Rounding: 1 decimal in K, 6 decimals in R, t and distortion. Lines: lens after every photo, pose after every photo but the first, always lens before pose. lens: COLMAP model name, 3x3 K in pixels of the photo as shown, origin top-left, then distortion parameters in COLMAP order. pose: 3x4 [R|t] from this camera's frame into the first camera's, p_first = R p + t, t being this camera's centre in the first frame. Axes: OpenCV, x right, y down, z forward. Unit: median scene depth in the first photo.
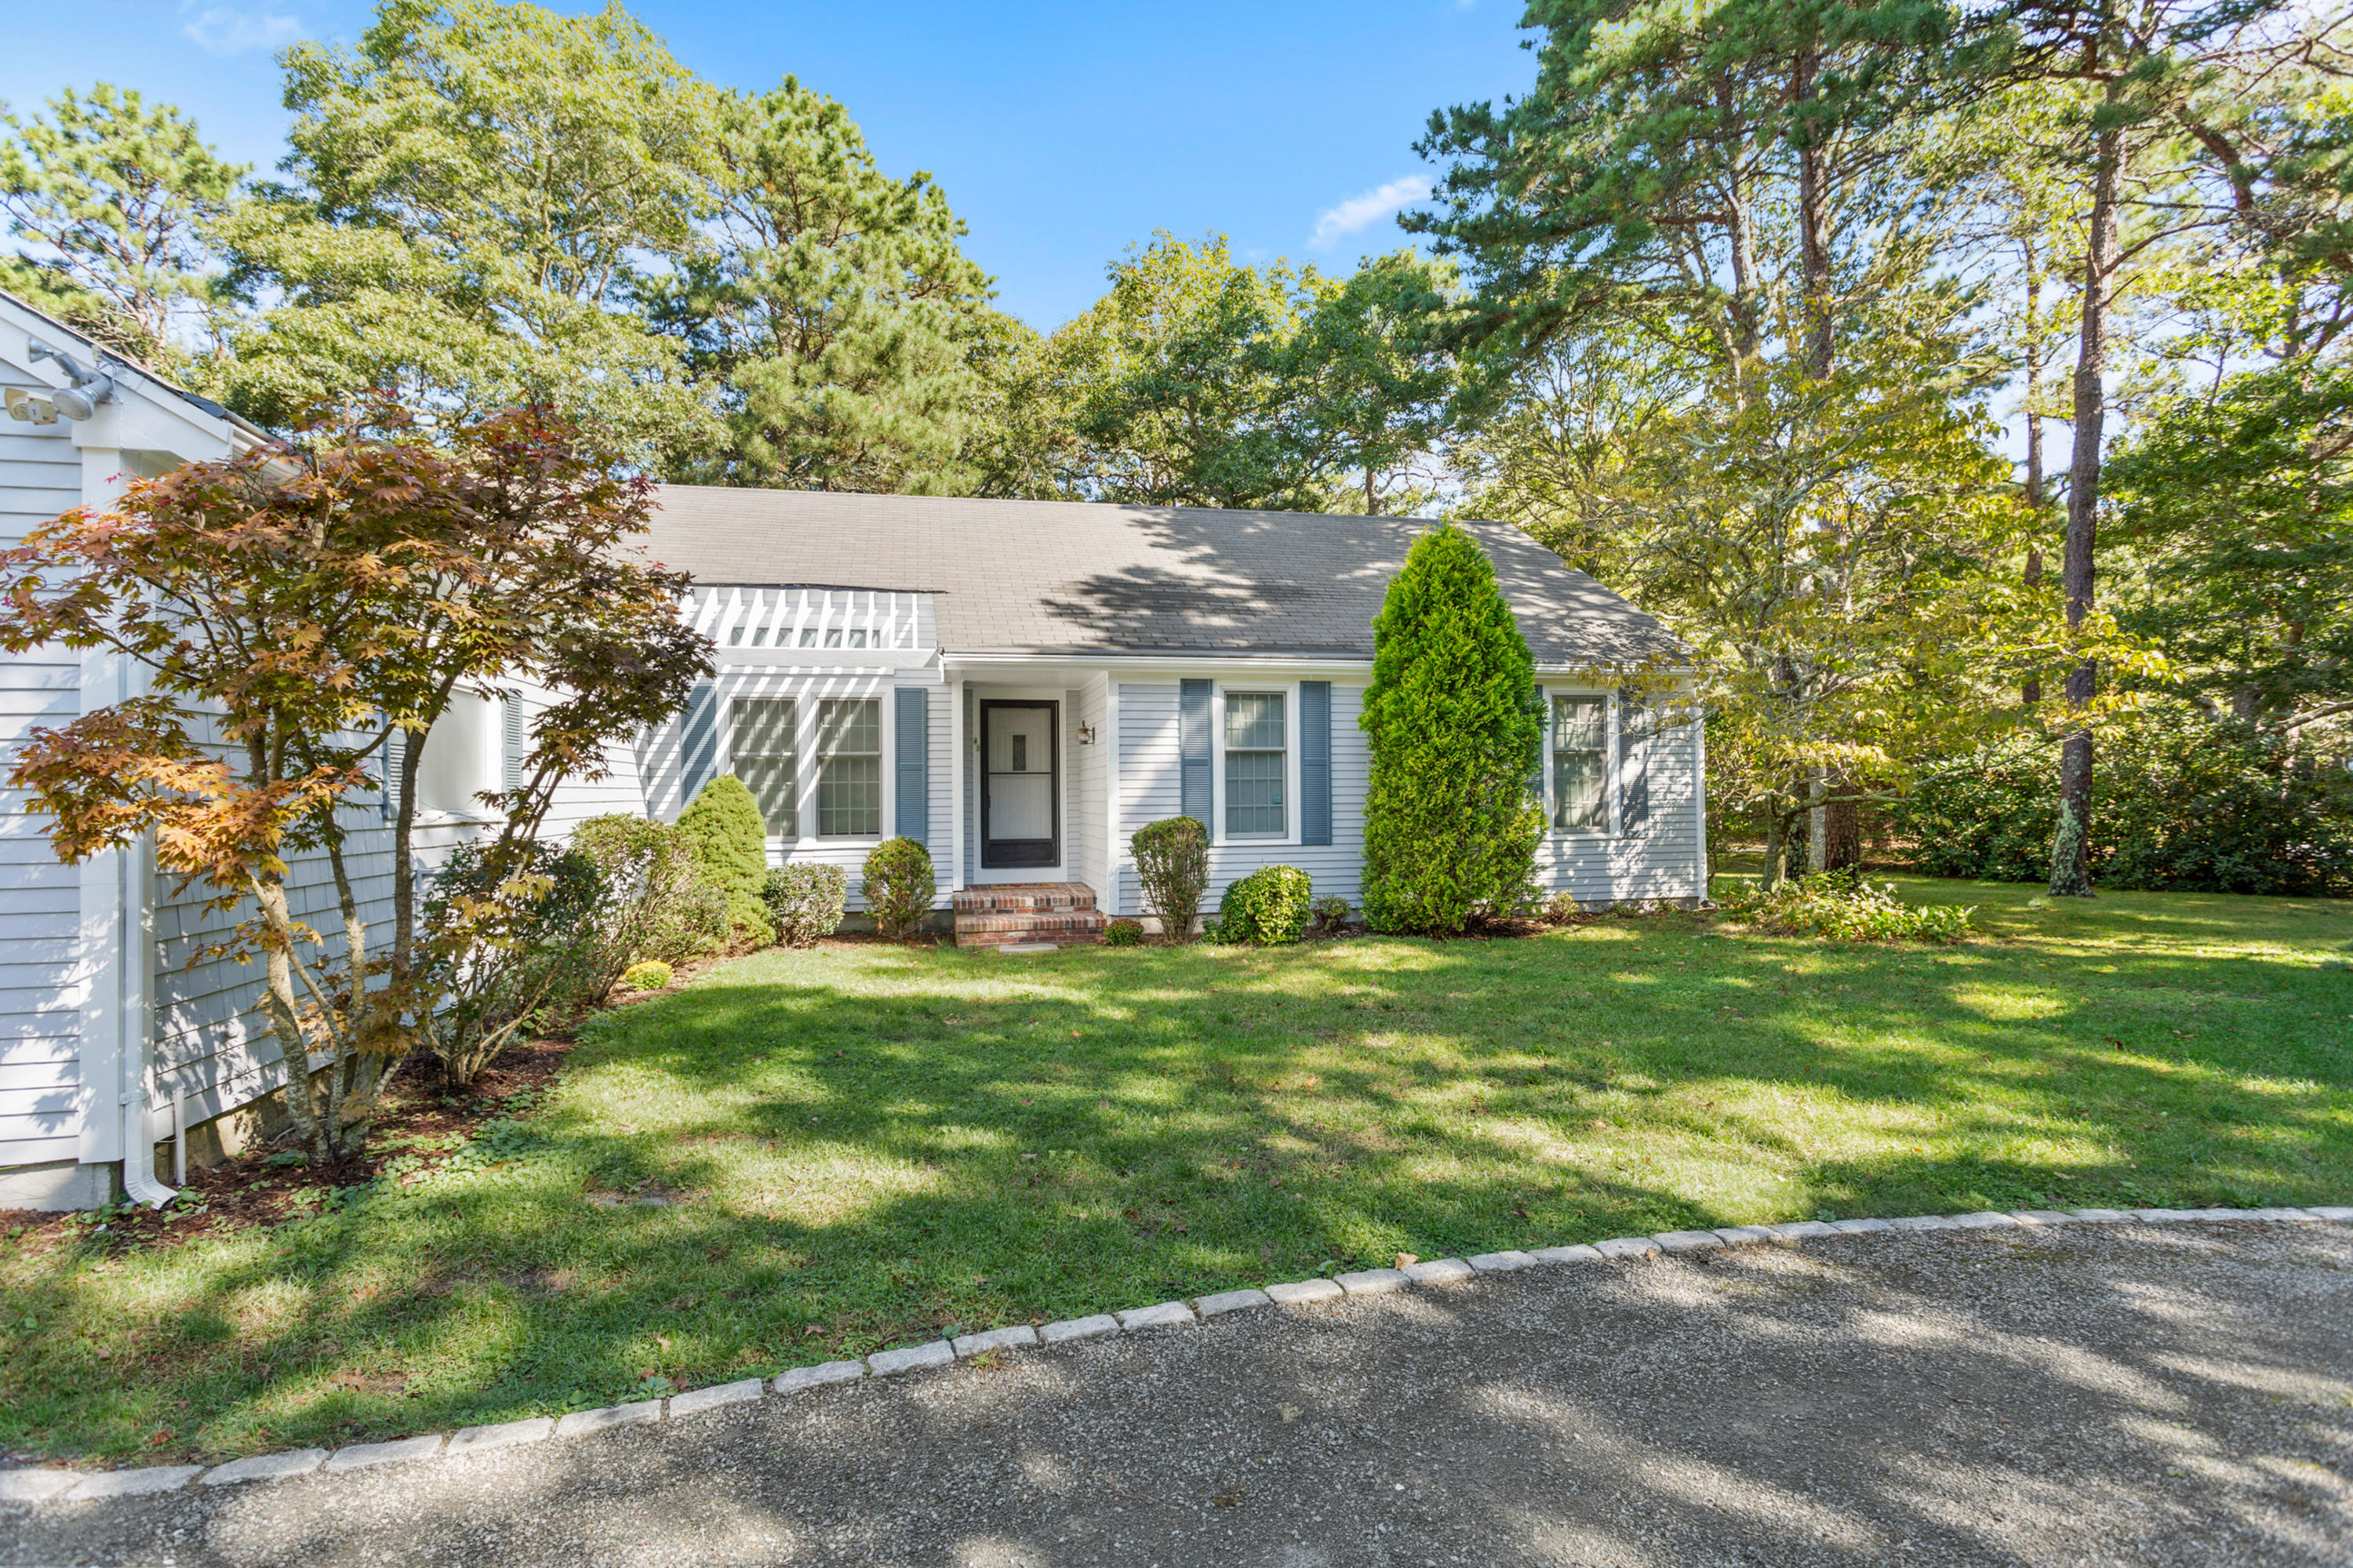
lens RADIAL K [[1142.8, 0, 1169.2], [0, 1142.8, 760.2], [0, 0, 1]] dist [0.001821, 0.003074]
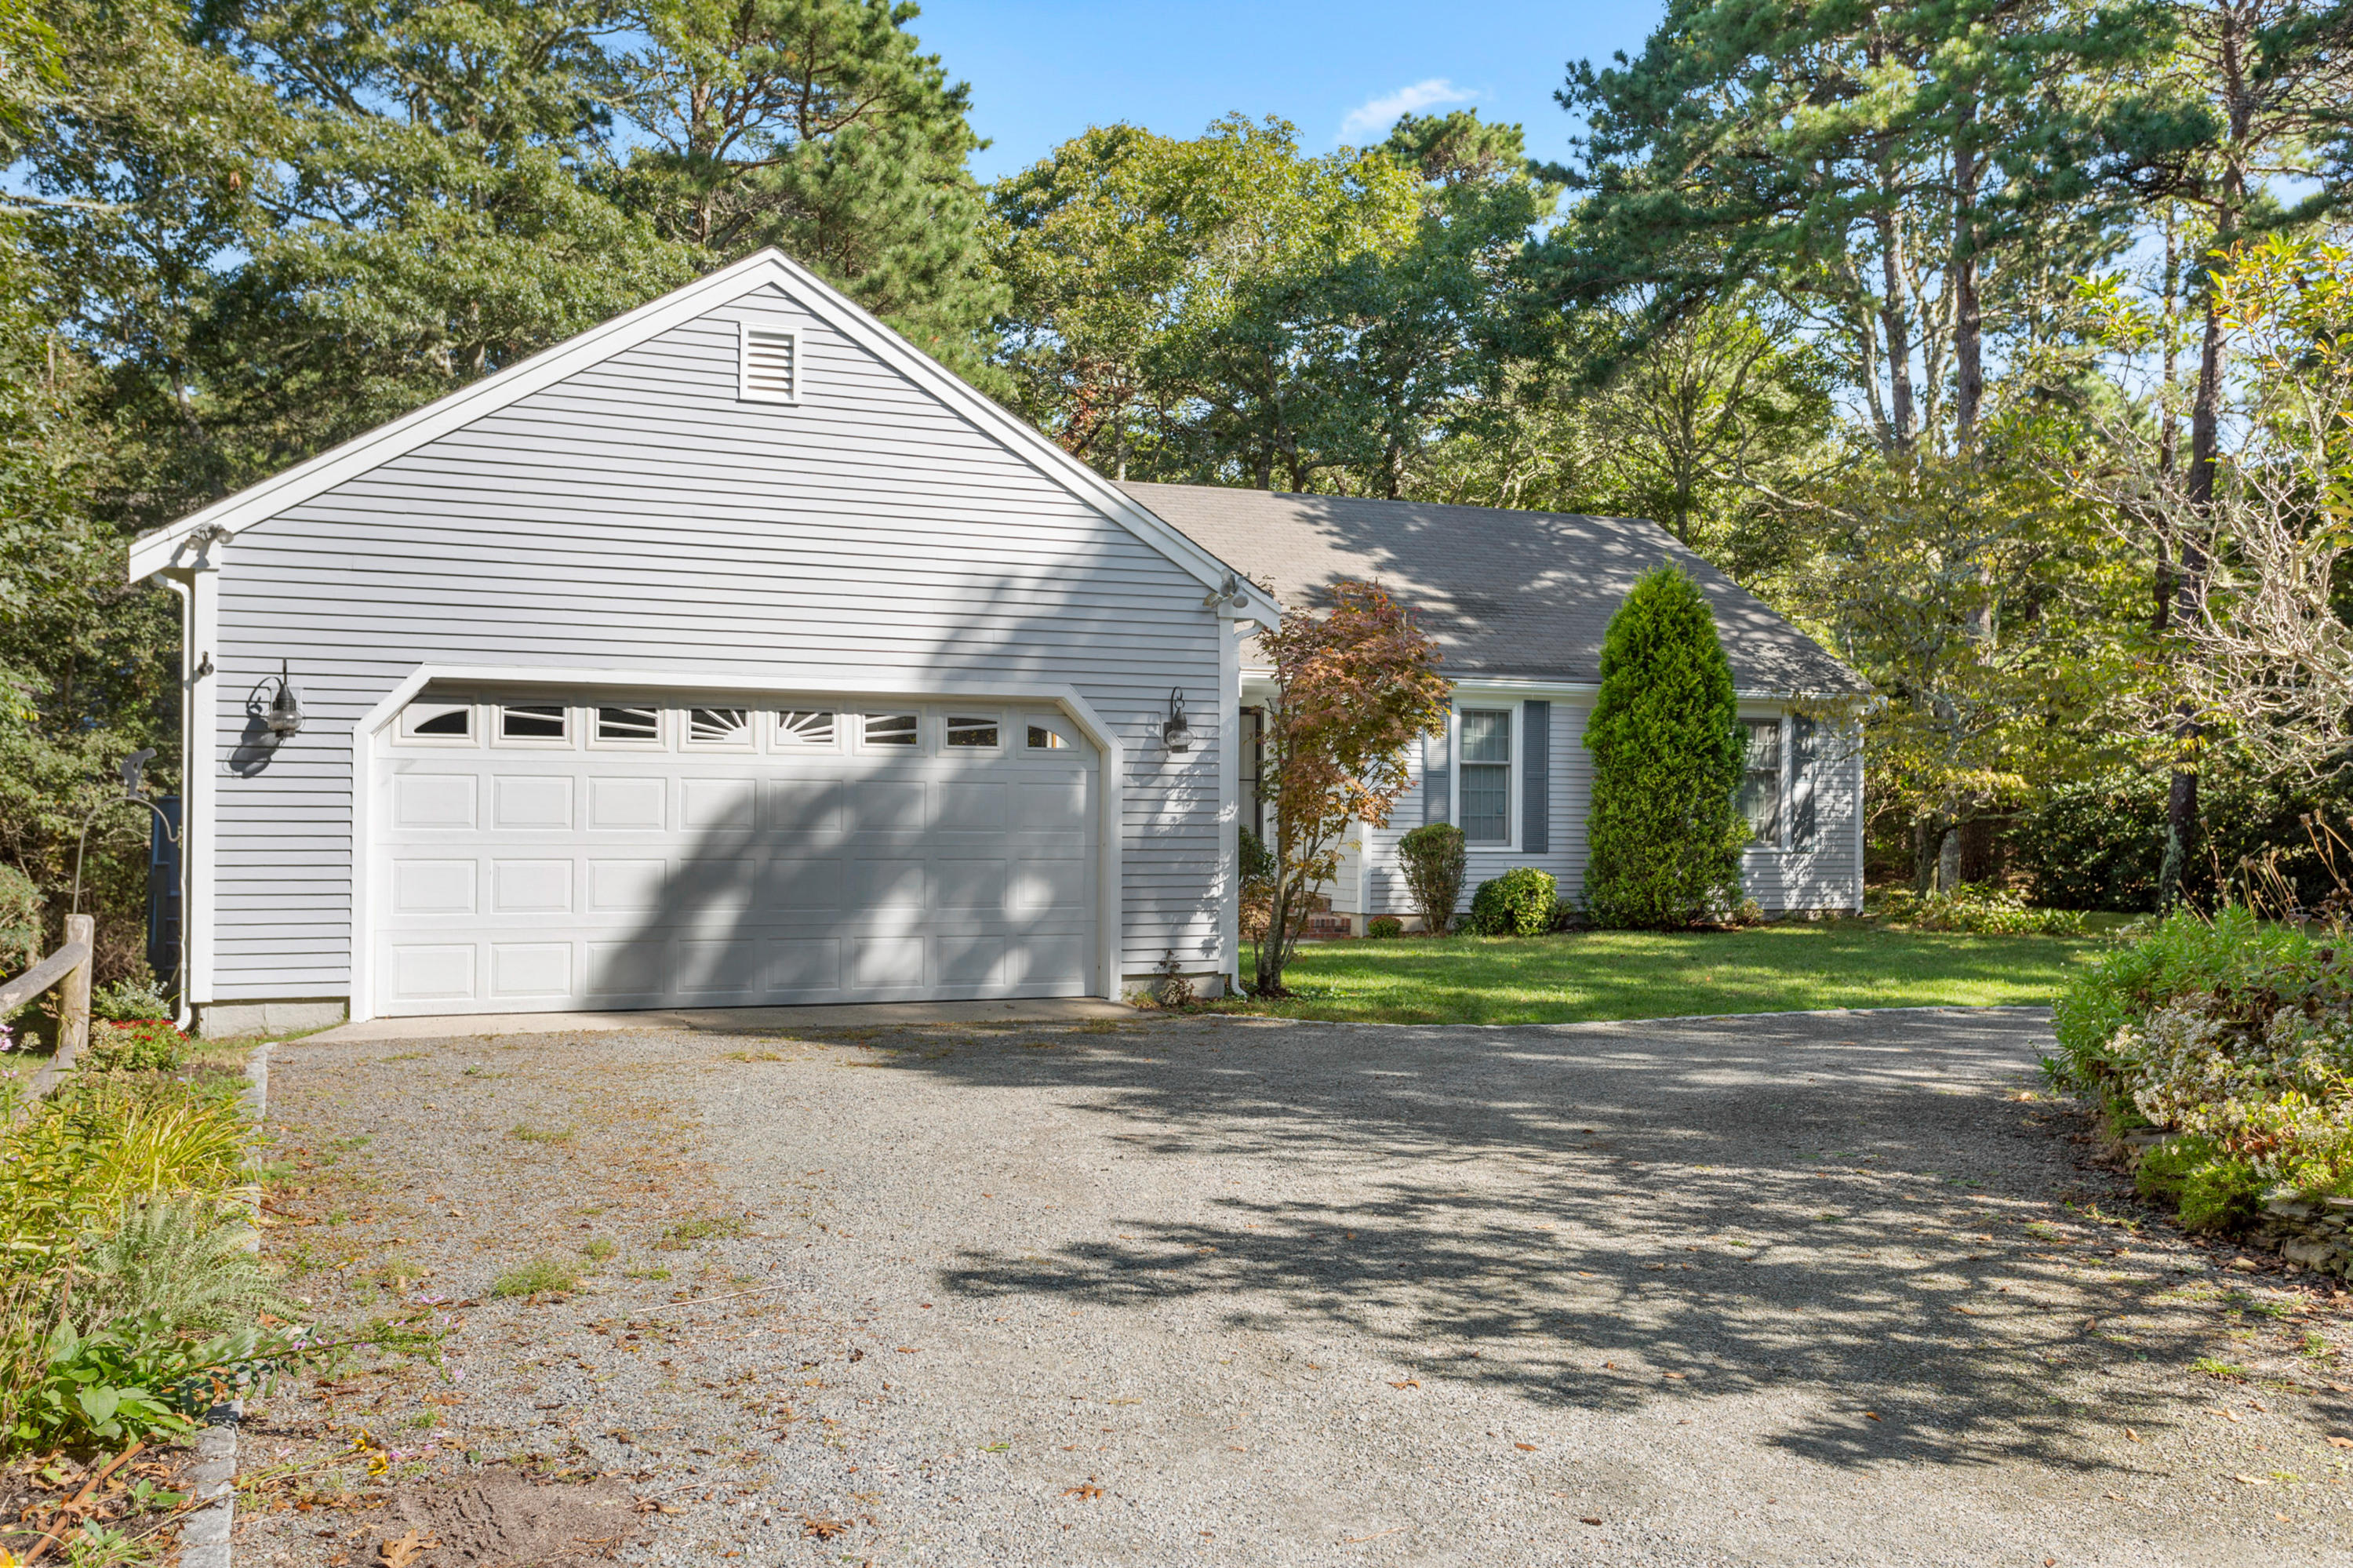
lens RADIAL K [[1992.8, 0, 1190.1], [0, 1992.8, 773.5], [0, 0, 1]] dist [0.029038, -0.020540]
pose [[0.983361, 0.021144, 0.180426, -0.498166], [-0.023146, 0.999692, 0.009000, -0.009395], [-0.180180, -0.013027, 0.983547, -0.738728]]
